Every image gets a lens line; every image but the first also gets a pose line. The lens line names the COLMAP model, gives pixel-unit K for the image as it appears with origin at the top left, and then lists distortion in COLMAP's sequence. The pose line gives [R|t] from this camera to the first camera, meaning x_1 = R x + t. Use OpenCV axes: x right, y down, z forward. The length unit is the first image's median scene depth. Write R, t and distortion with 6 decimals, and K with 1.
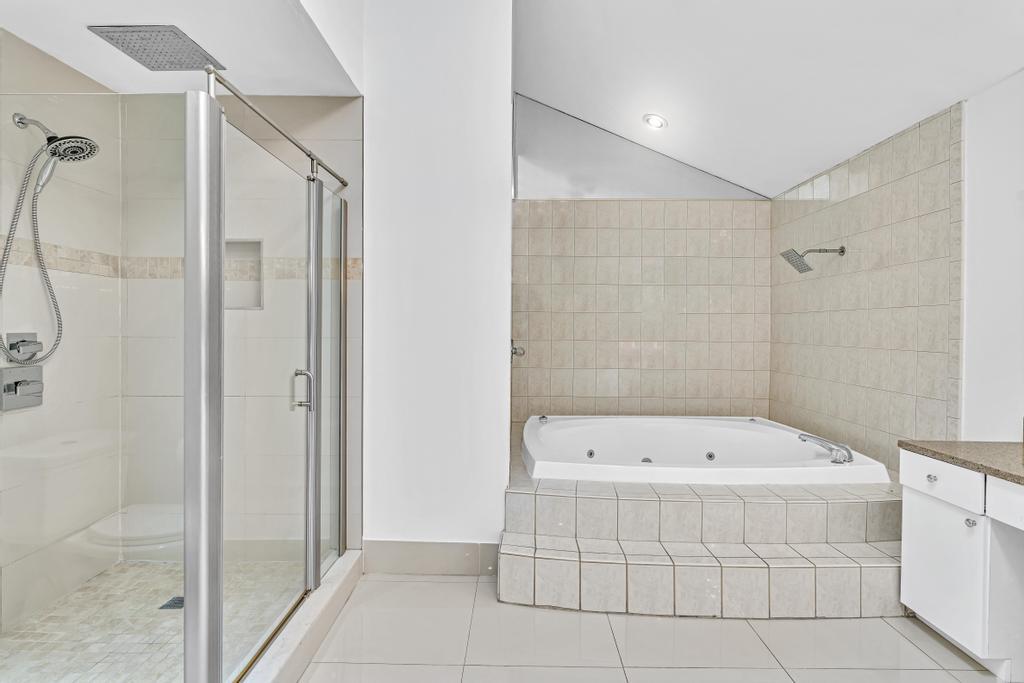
lens RADIAL K [[492.9, 0, 513.8], [0, 492.9, 332.8], [0, 0, 1]] dist [-0.004213, 0.000579]
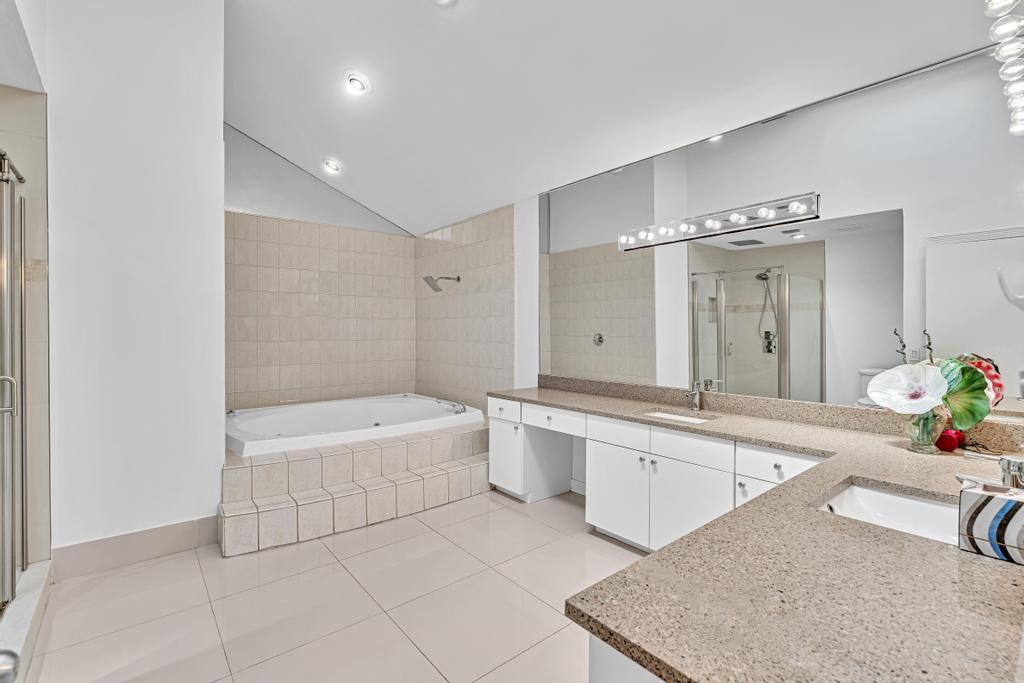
lens RADIAL K [[465.1, 0, 514.1], [0, 465.1, 328.9], [0, 0, 1]] dist [-0.000682, 0.000024]
pose [[0.757981, -0.005045, 0.652257, -0.212332], [0.011225, 0.999923, -0.005310, -0.000275], [-0.652180, 0.011346, 0.757979, -0.303104]]
